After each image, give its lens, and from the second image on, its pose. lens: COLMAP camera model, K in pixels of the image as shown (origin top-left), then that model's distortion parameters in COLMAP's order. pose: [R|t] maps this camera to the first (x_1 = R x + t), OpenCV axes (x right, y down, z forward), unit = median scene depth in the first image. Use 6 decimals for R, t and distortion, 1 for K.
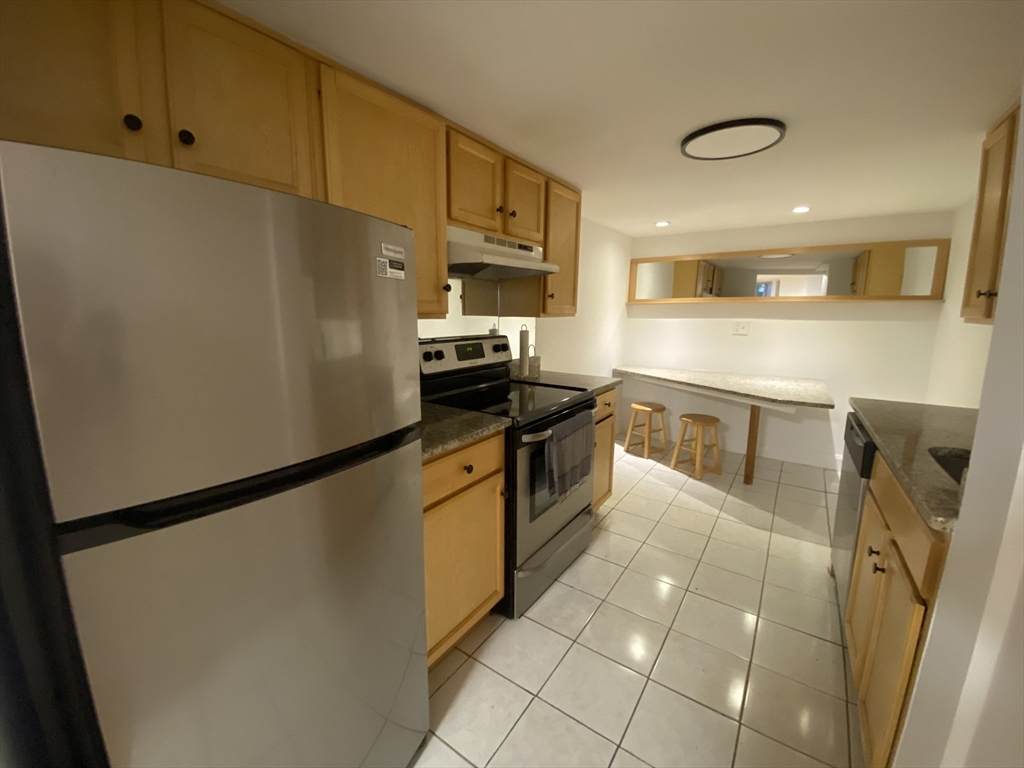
lens RADIAL K [[409.8, 0, 508.9], [0, 409.8, 380.7], [0, 0, 1]] dist [0.051921, -0.044392]
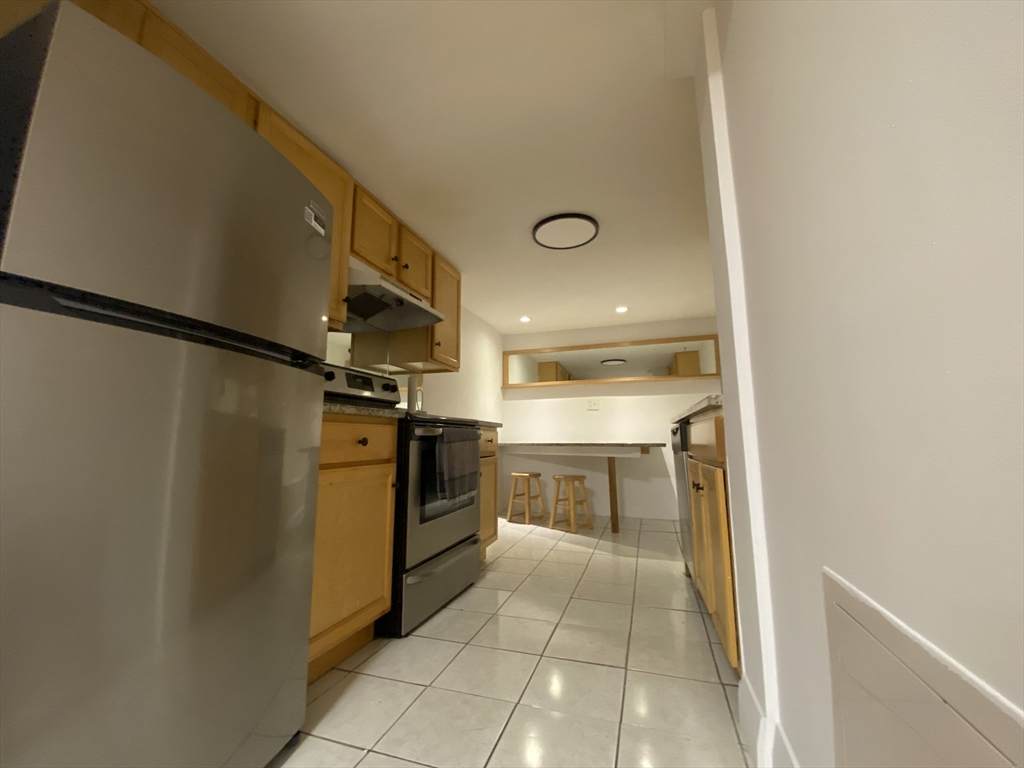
lens RADIAL K [[409.8, 0, 508.9], [0, 409.8, 380.7], [0, 0, 1]] dist [0.051921, -0.044392]
pose [[0.957407, 0.032066, 0.286954, -0.034413], [0.059558, 0.950512, -0.304927, 0.276330], [-0.282531, 0.309029, 0.908117, -0.061854]]
